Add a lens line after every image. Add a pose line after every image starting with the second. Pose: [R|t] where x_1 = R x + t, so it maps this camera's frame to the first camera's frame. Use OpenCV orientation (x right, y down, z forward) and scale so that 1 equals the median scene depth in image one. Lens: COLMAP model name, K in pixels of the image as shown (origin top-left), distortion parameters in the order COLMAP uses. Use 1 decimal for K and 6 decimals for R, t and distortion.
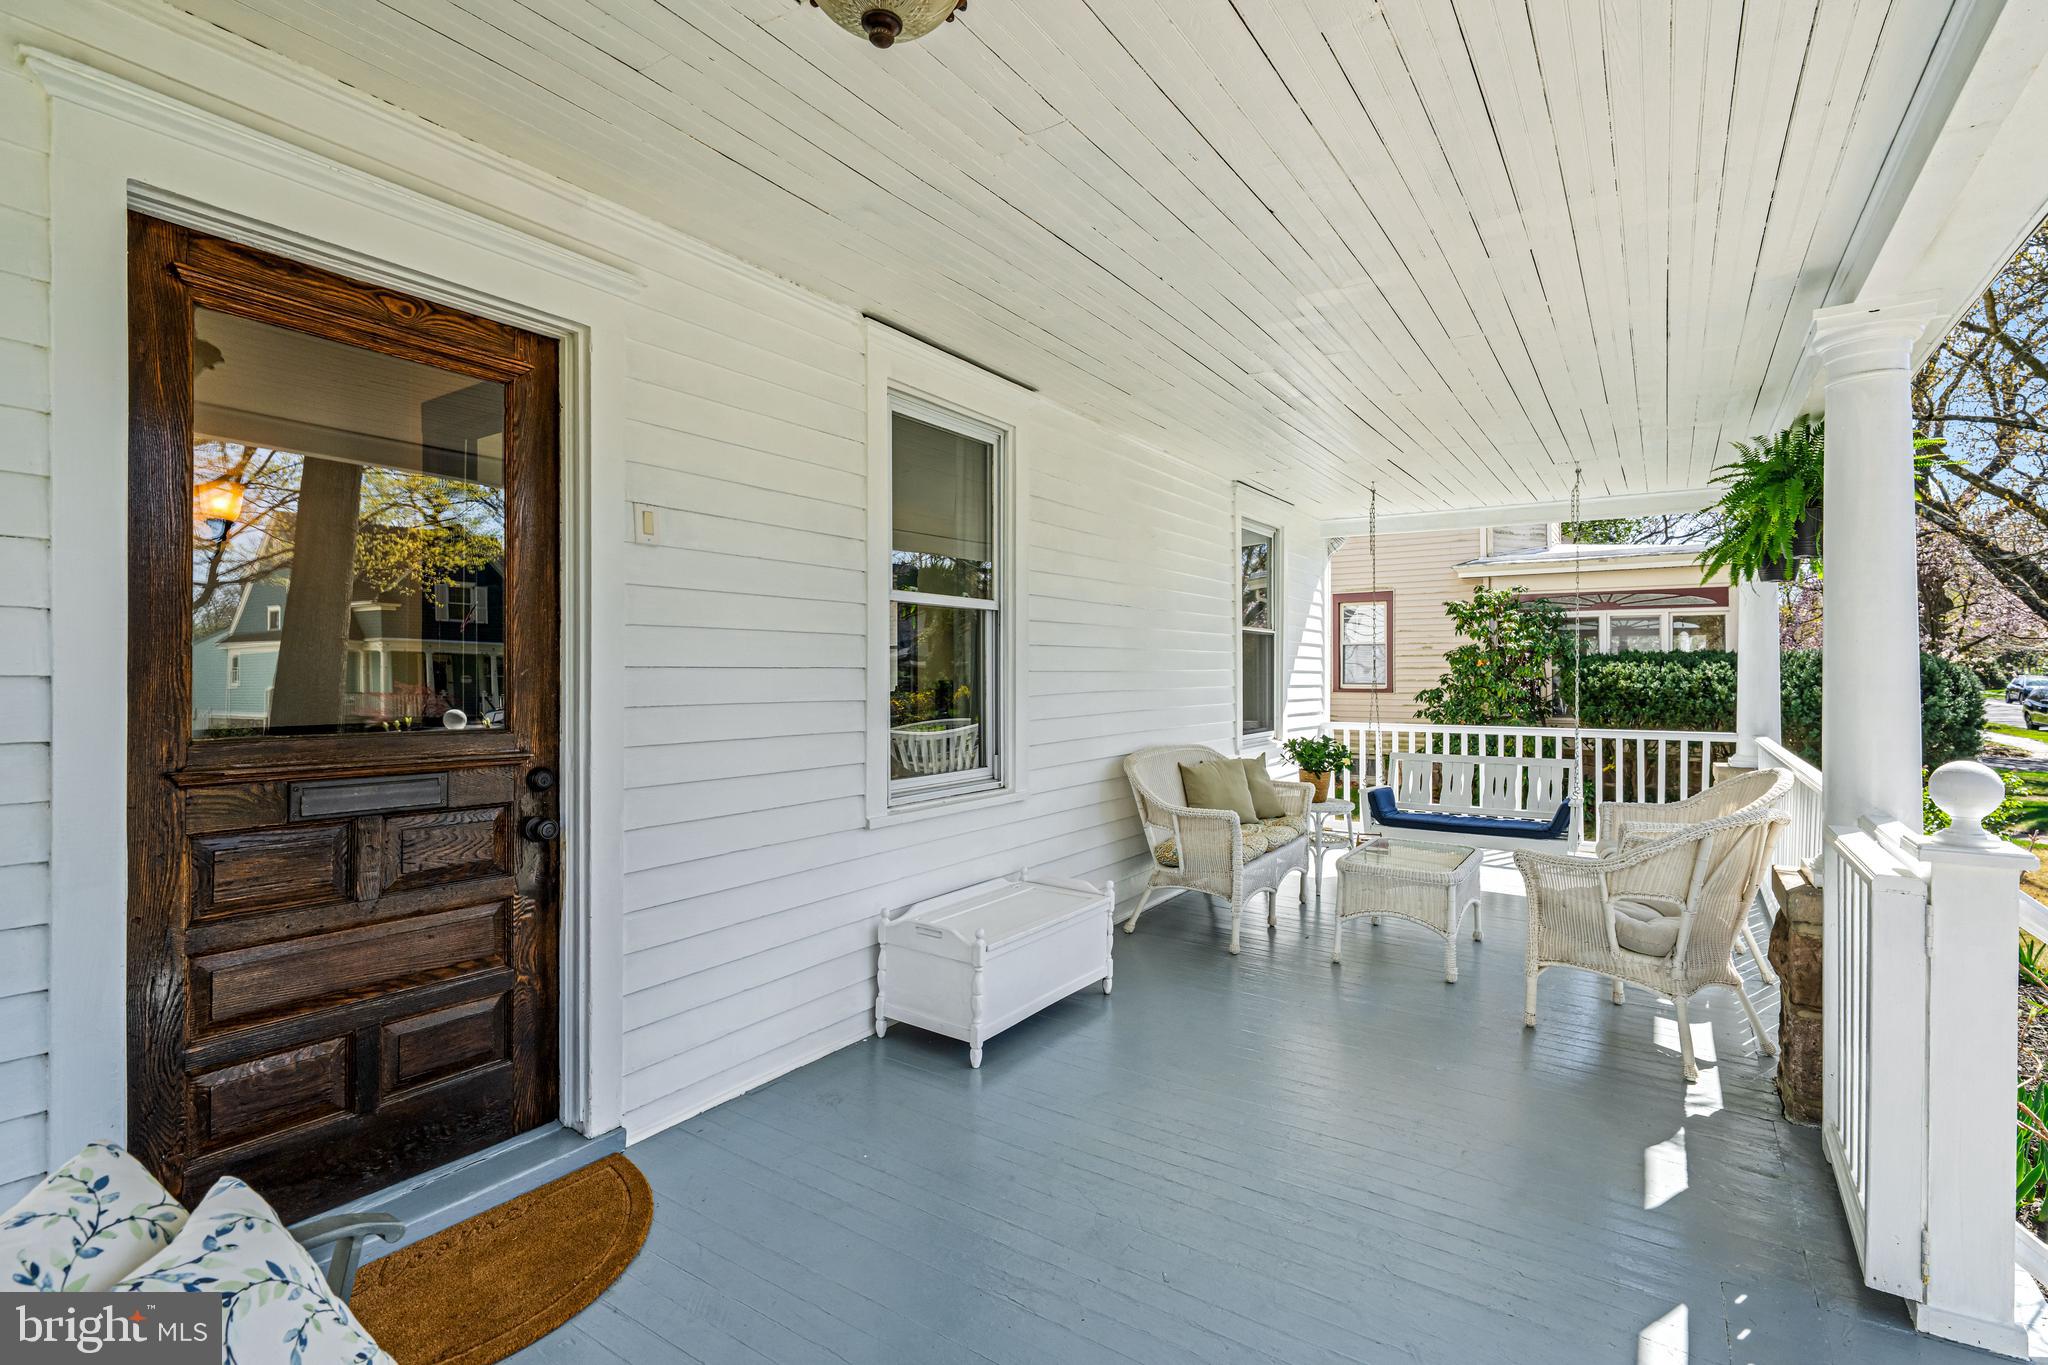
lens RADIAL K [[953.9, 0, 1034.8], [0, 953.9, 668.0], [0, 0, 1]] dist [-0.003276, -0.000066]
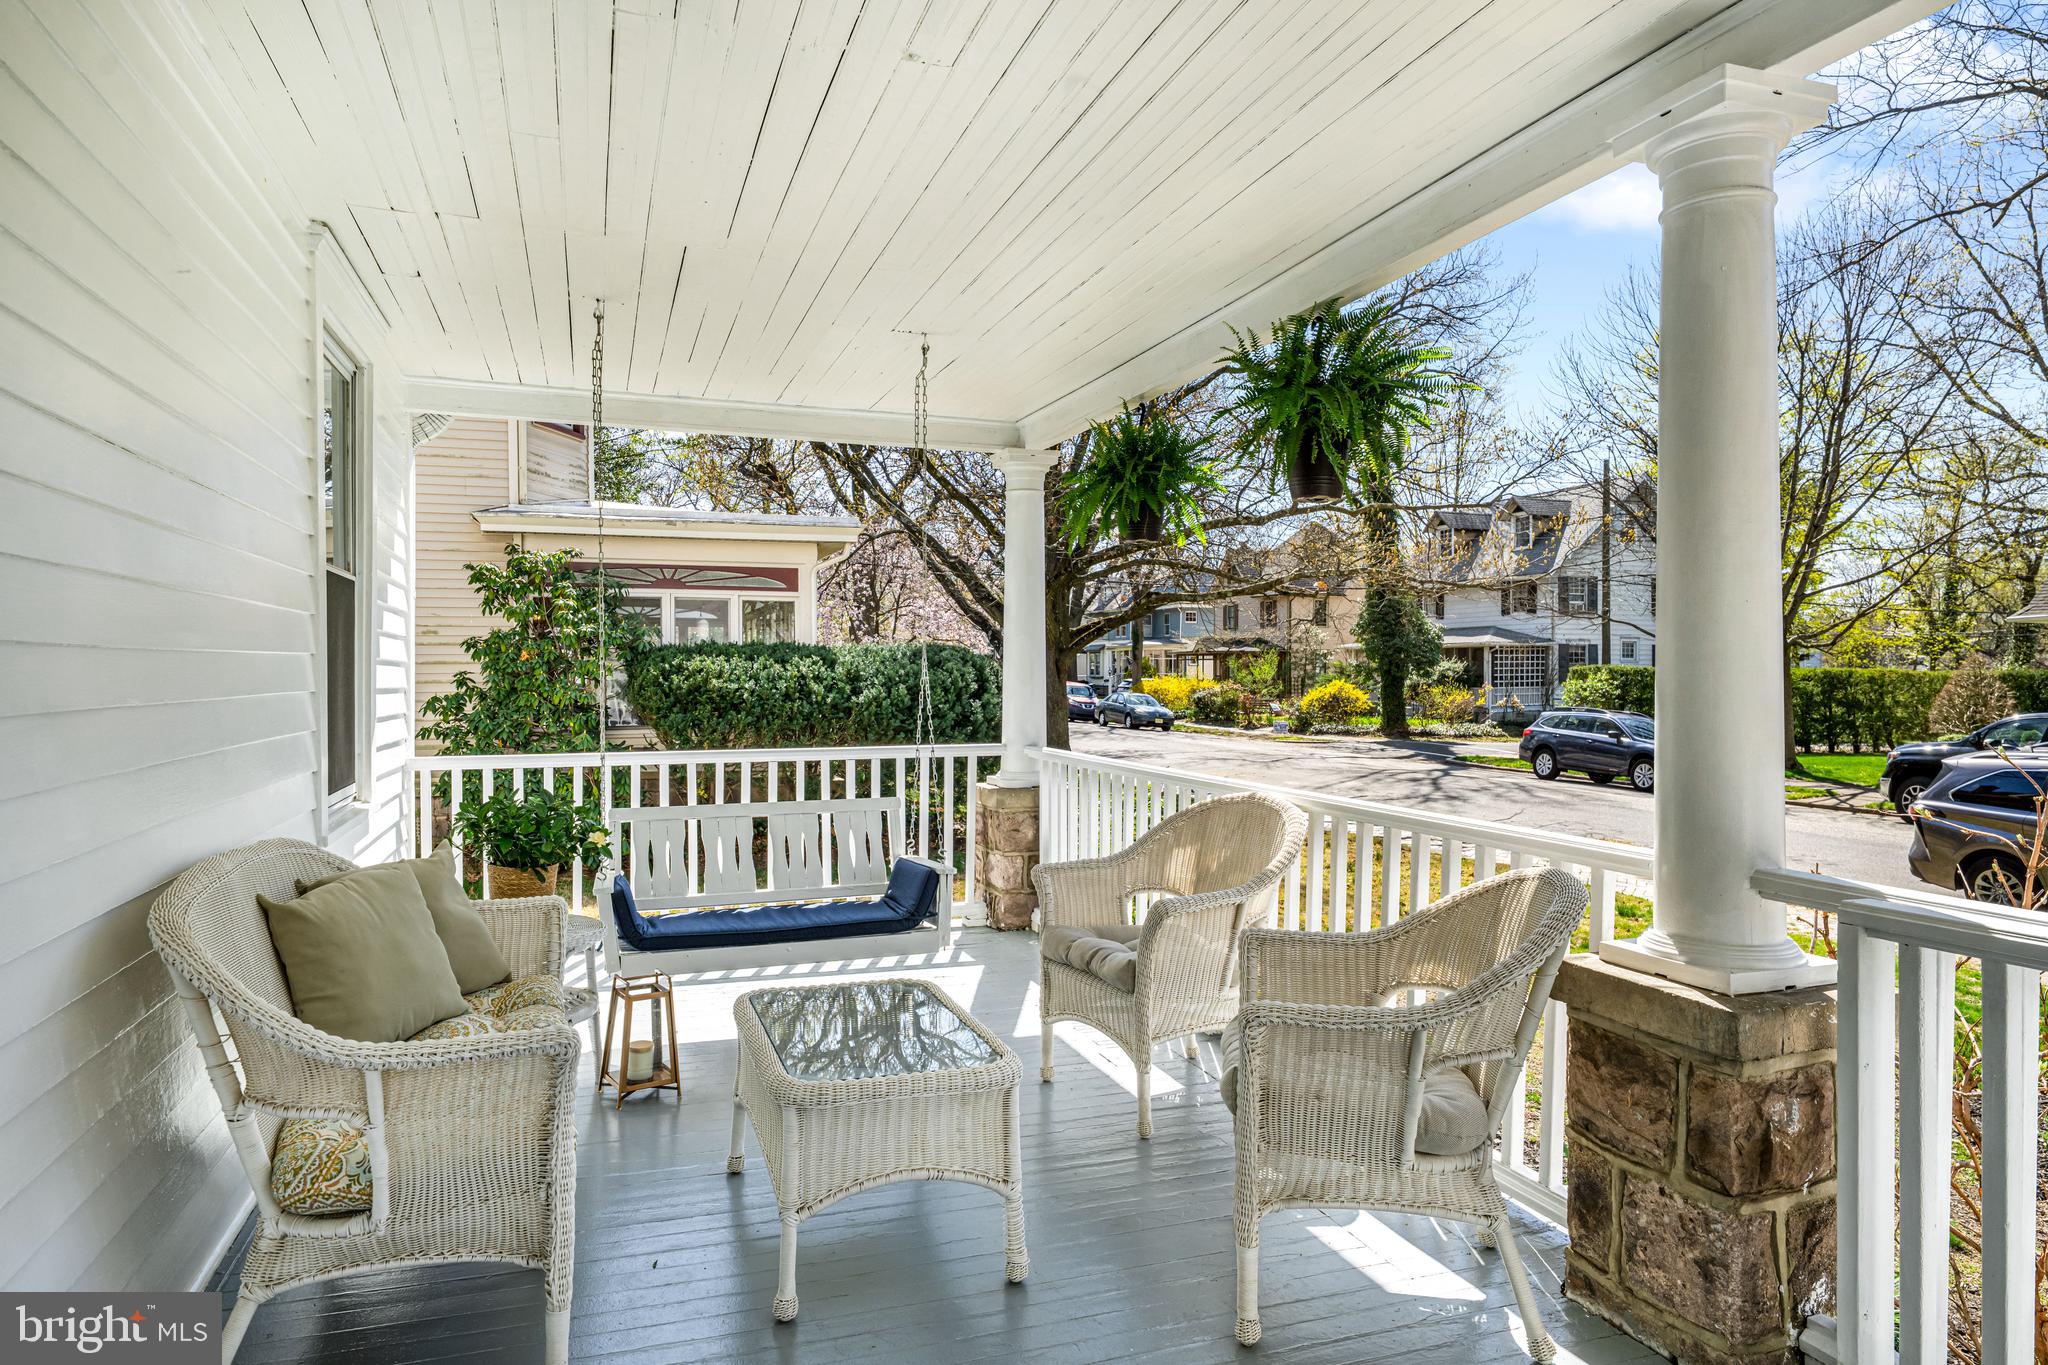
lens RADIAL K [[1219.3, 0, 1015.1], [0, 1219.3, 676.3], [0, 0, 1]] dist [0.004031, -0.001216]
pose [[0.604469, -0.003399, 0.796622, -0.042191], [-0.002007, 0.999981, 0.005790, 0.008035], [-0.796626, -0.005099, 0.604450, 0.392431]]
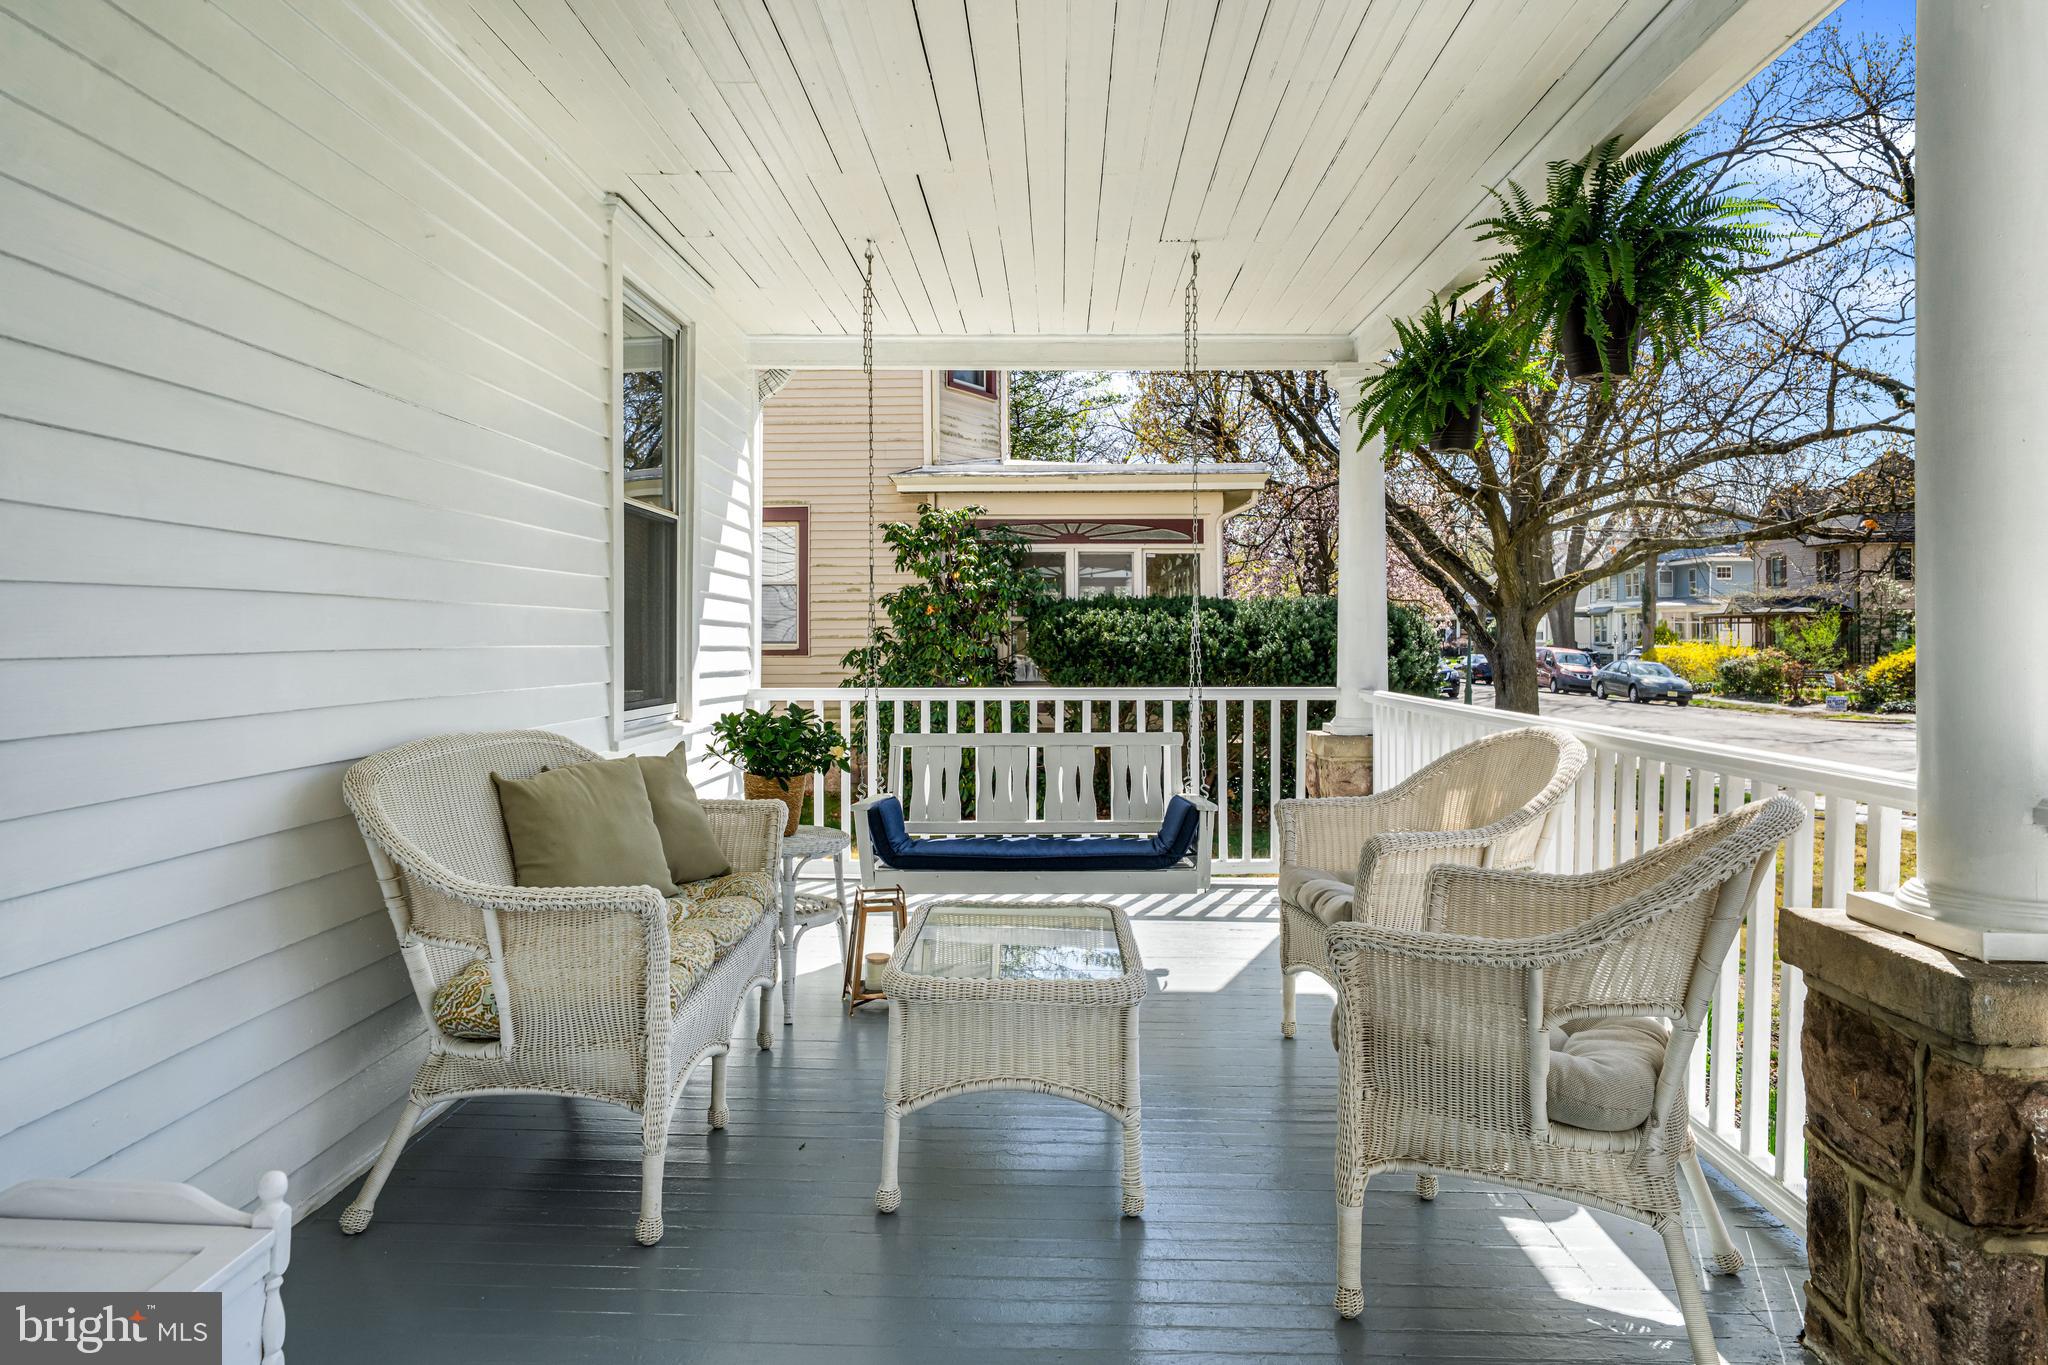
lens RADIAL K [[1289.9, 0, 1030.8], [0, 1289.9, 621.3], [0, 0, 1]] dist [0.005210, -0.002267]
pose [[0.845228, 0.007085, 0.534359, 0.036927], [-0.000529, 0.999923, -0.012422, 0.031430], [-0.534406, 0.010217, 0.845166, 0.313300]]
